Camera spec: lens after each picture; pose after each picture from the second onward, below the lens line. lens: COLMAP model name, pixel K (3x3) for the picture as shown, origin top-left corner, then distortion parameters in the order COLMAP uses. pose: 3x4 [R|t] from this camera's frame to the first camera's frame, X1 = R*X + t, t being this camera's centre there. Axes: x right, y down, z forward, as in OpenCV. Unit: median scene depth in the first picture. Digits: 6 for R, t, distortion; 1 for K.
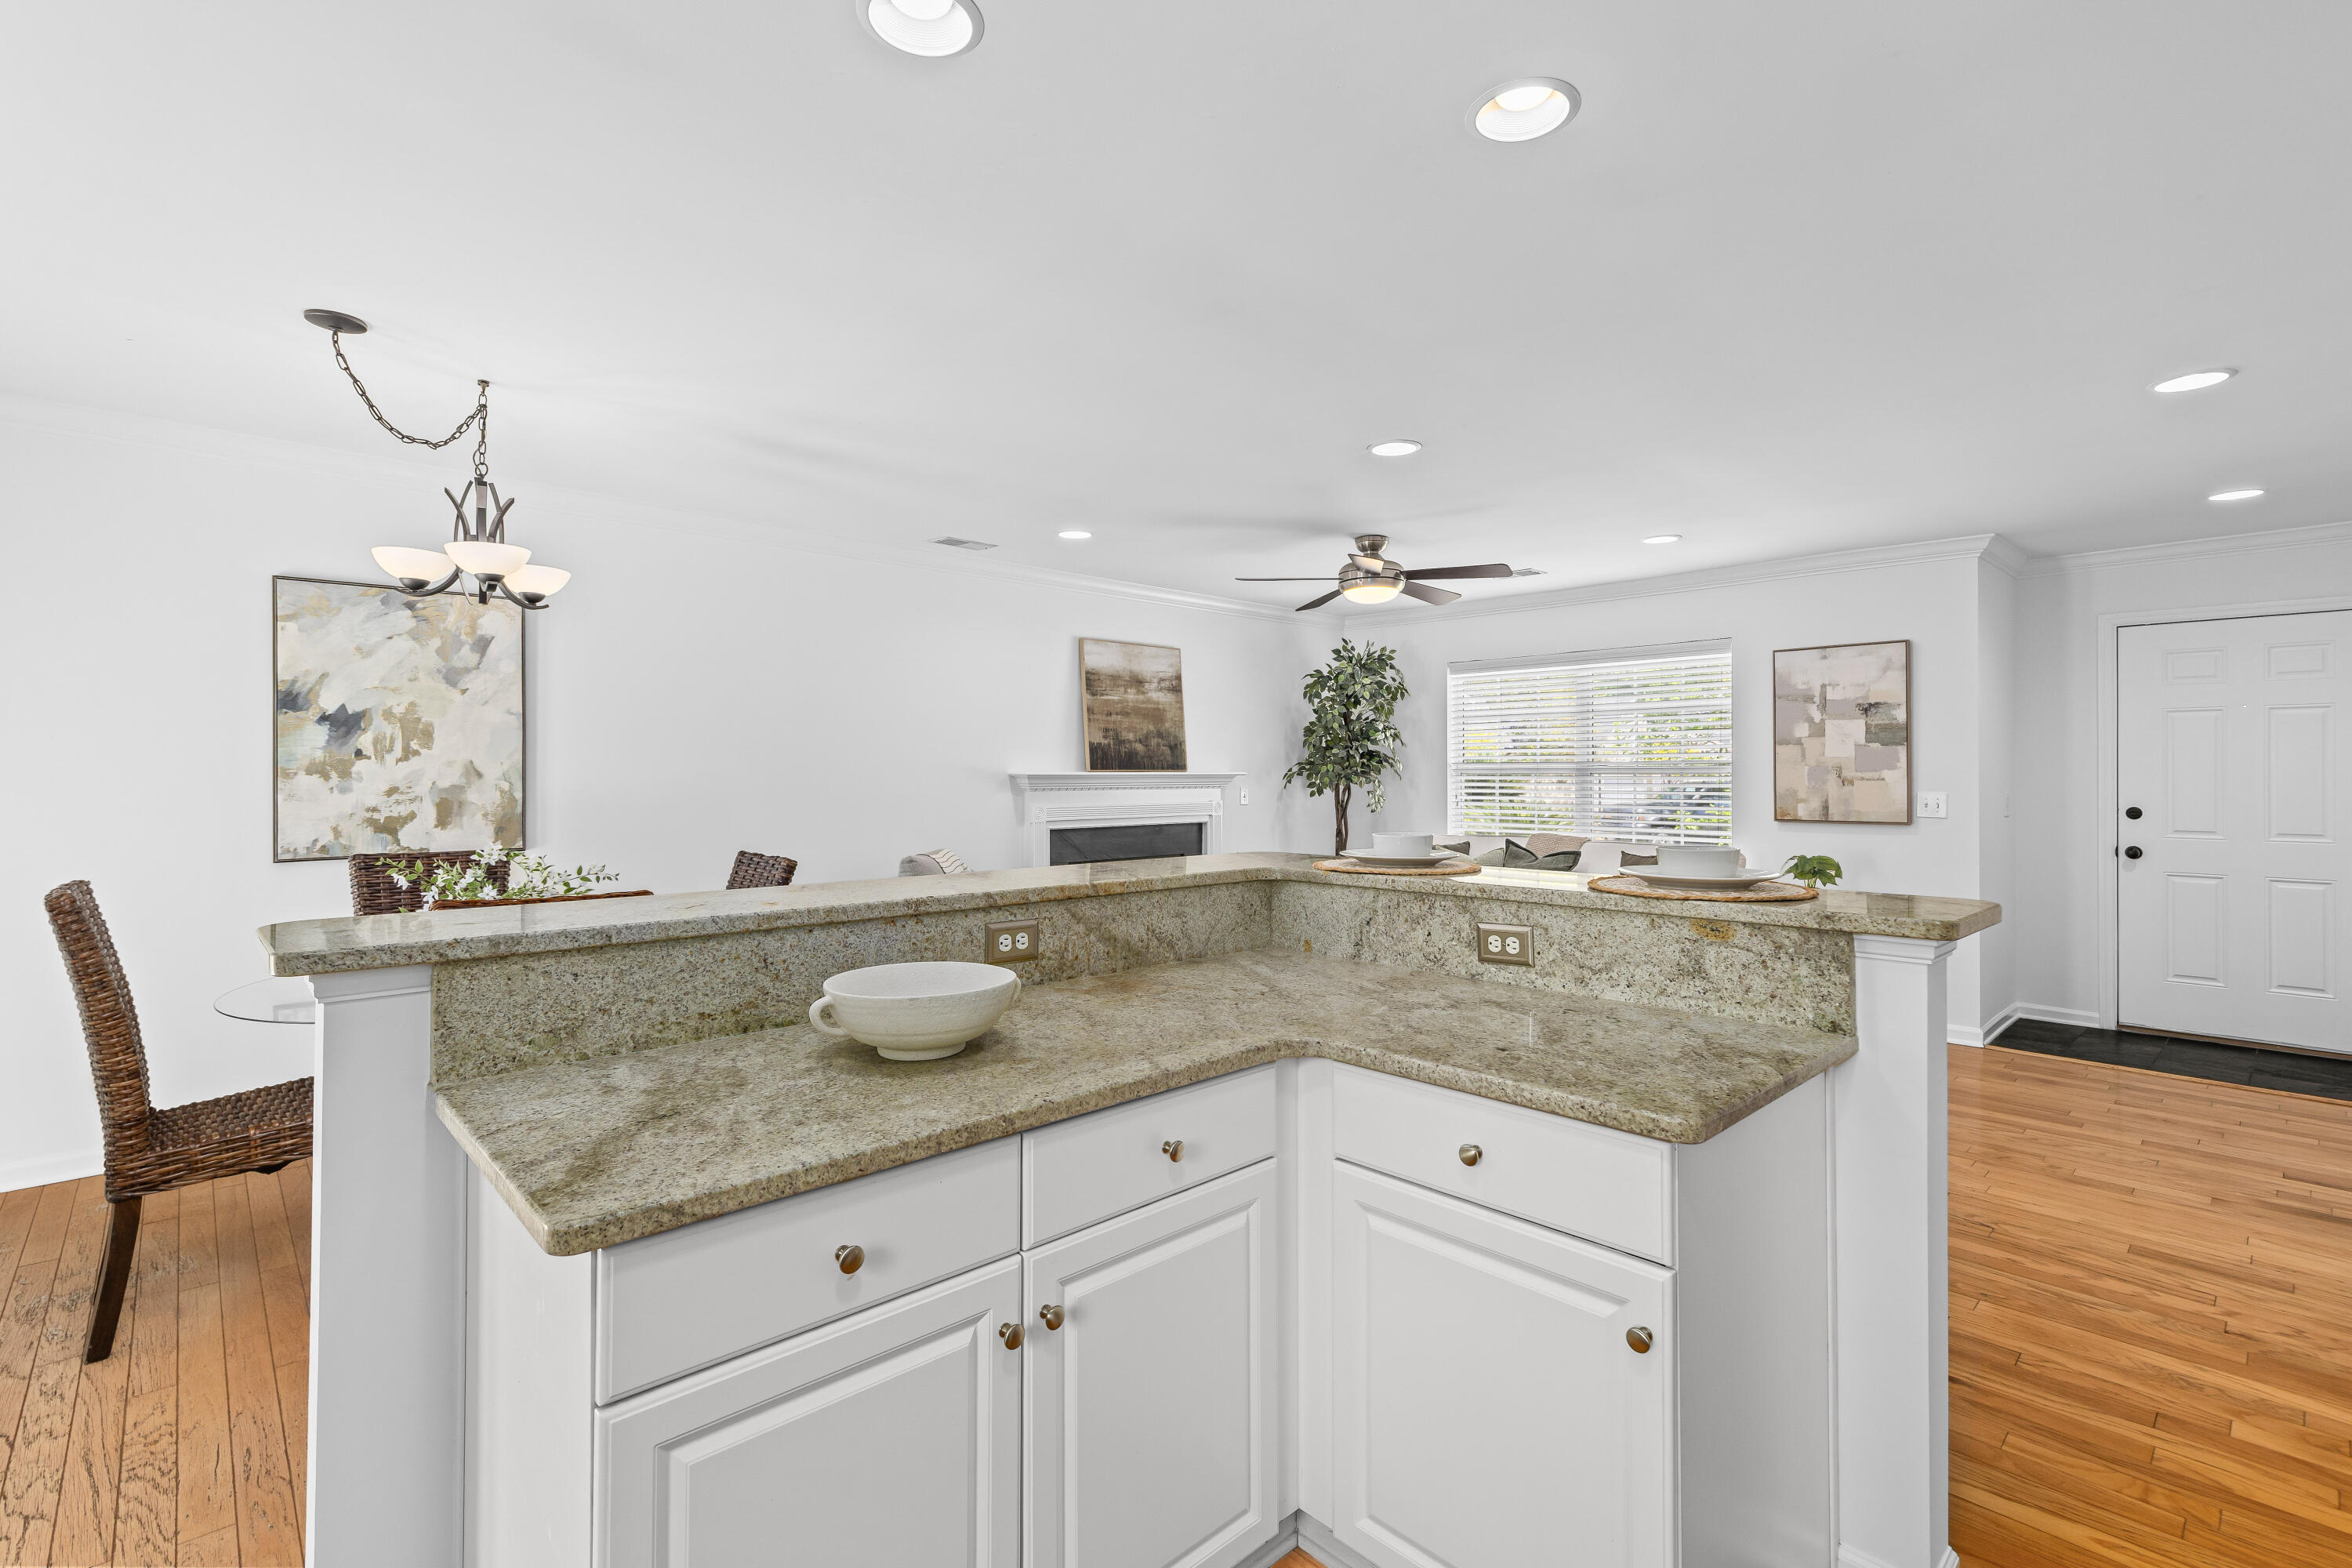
lens RADIAL K [[1060.9, 0, 1187.3], [0, 1060.9, 774.7], [0, 0, 1]] dist [0.004066, 0.000254]
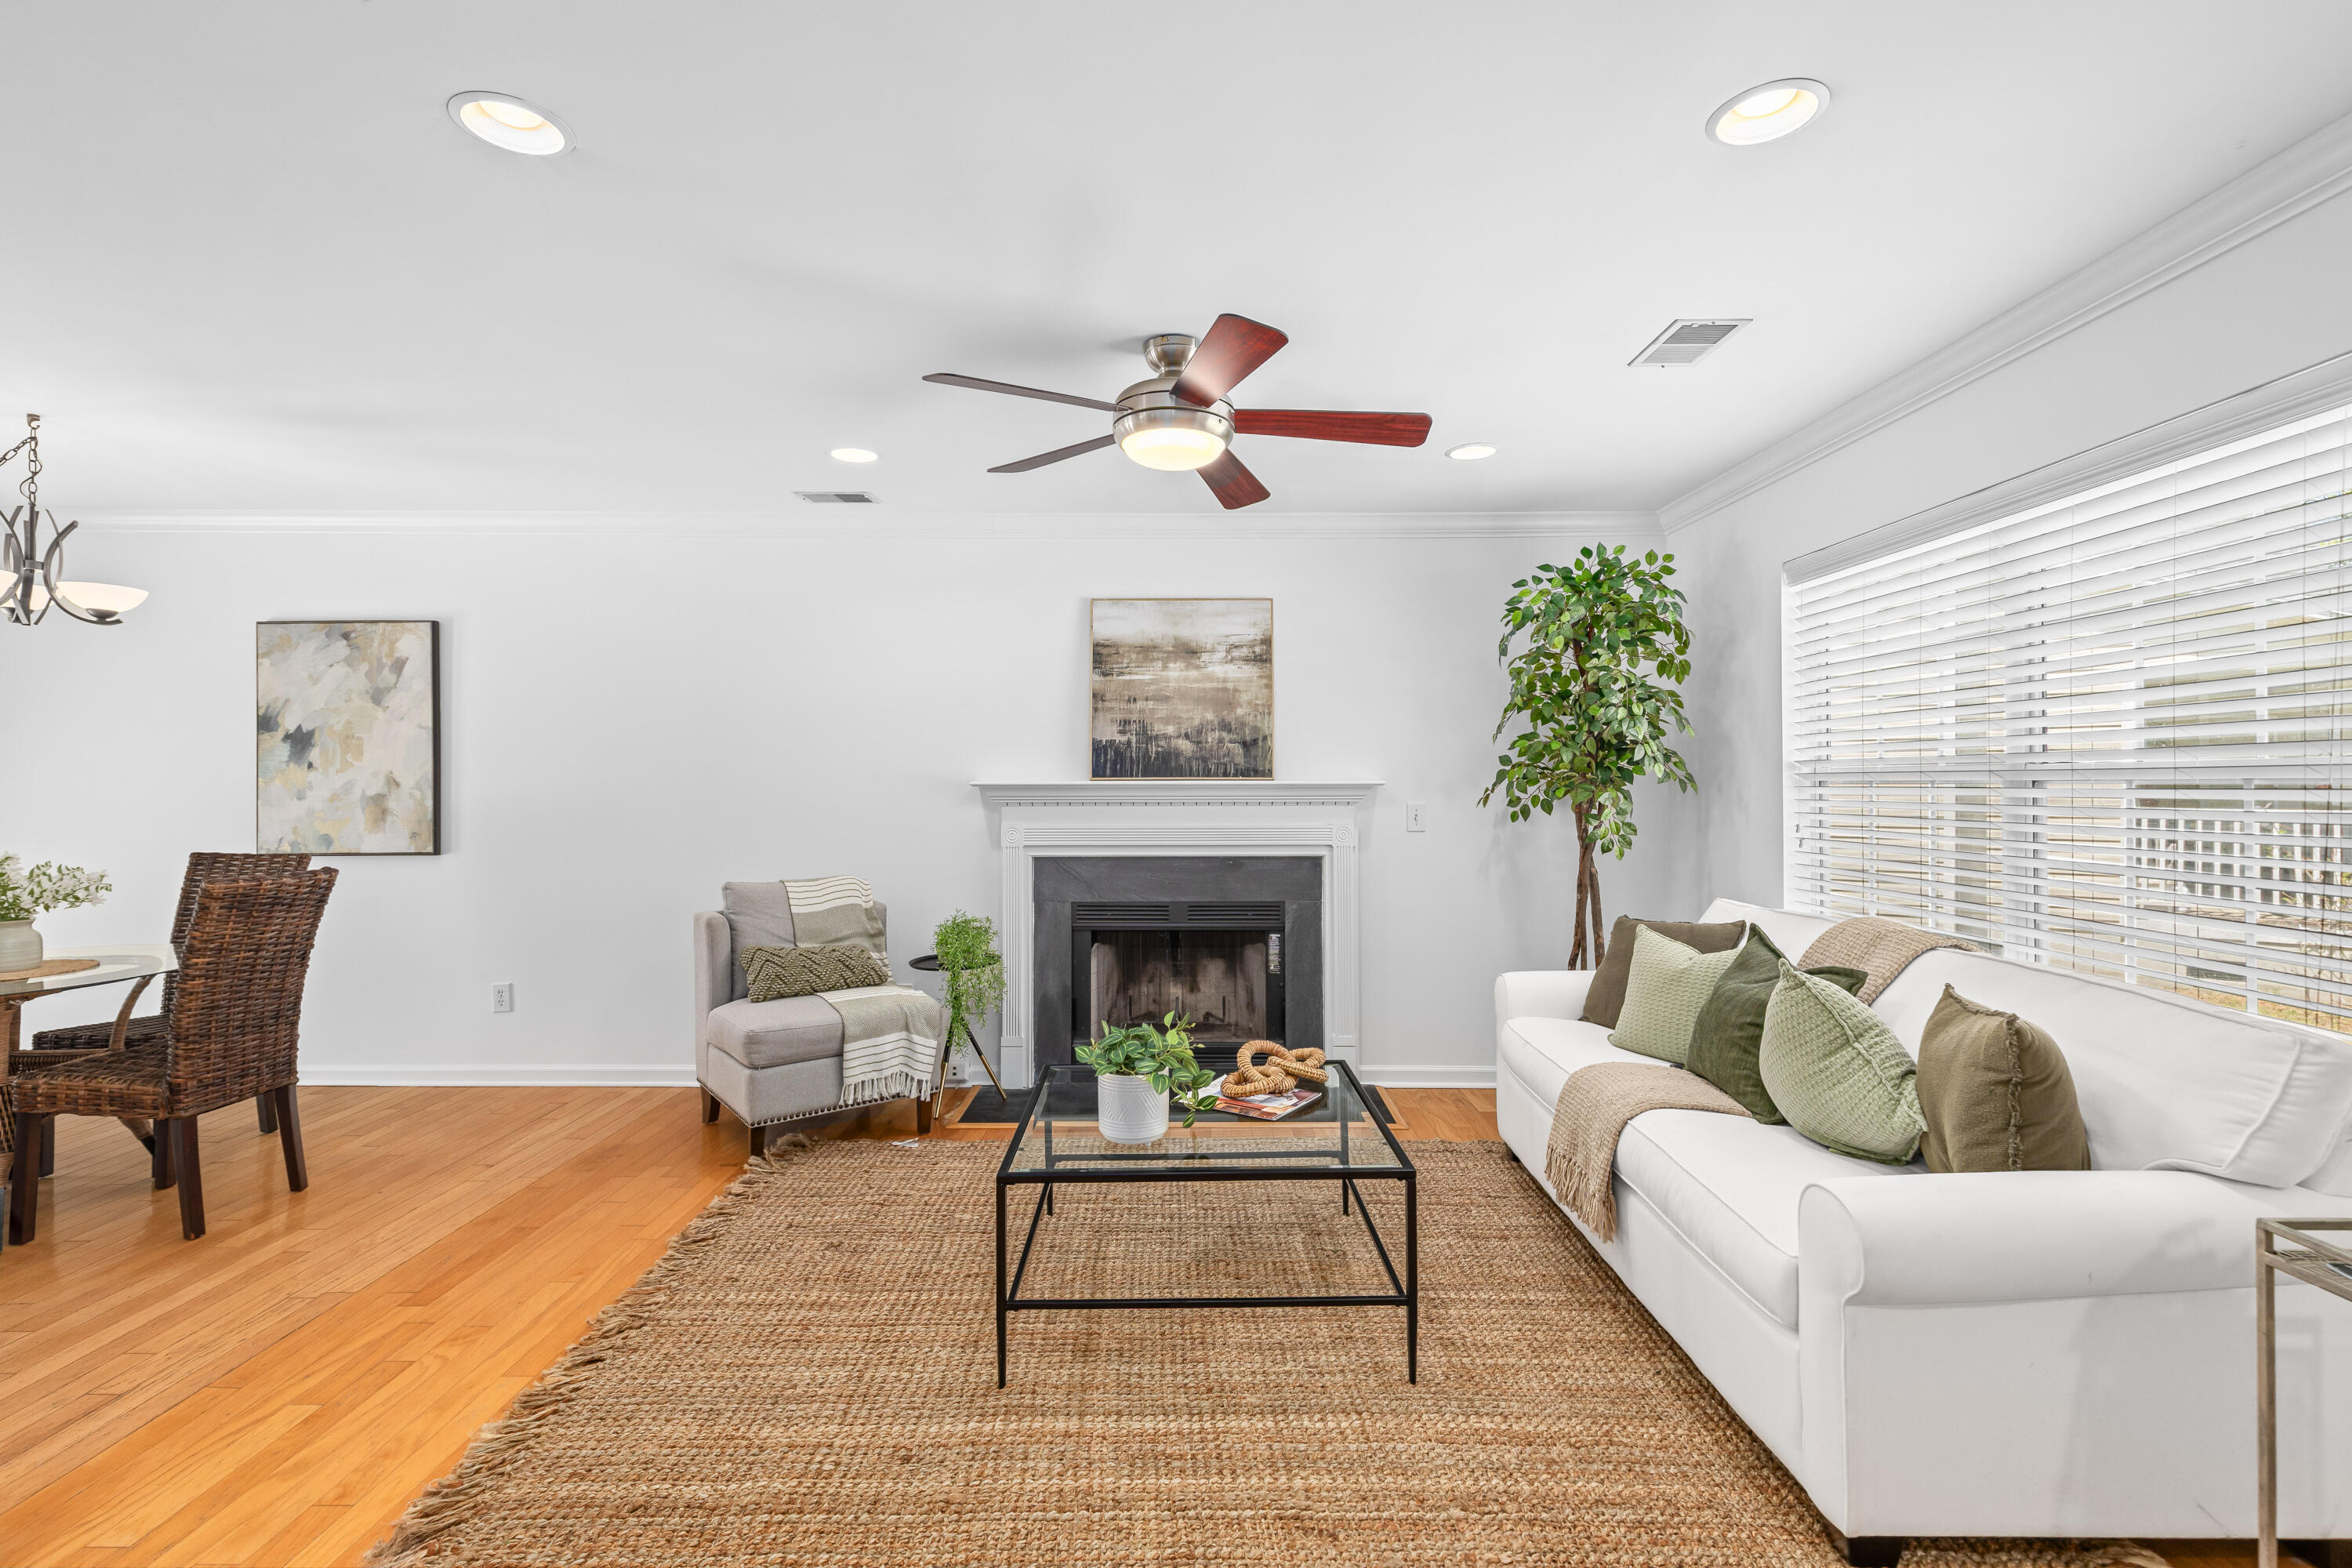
lens RADIAL K [[1060.9, 0, 1174.7], [0, 1060.9, 777.8], [0, 0, 1]] dist [0.004066, 0.000254]
pose [[0.722693, -0.003026, -0.691162, 0.459720], [-0.000267, 0.999989, -0.004657, -0.001140], [0.691169, 0.003551, 0.722684, 0.517809]]
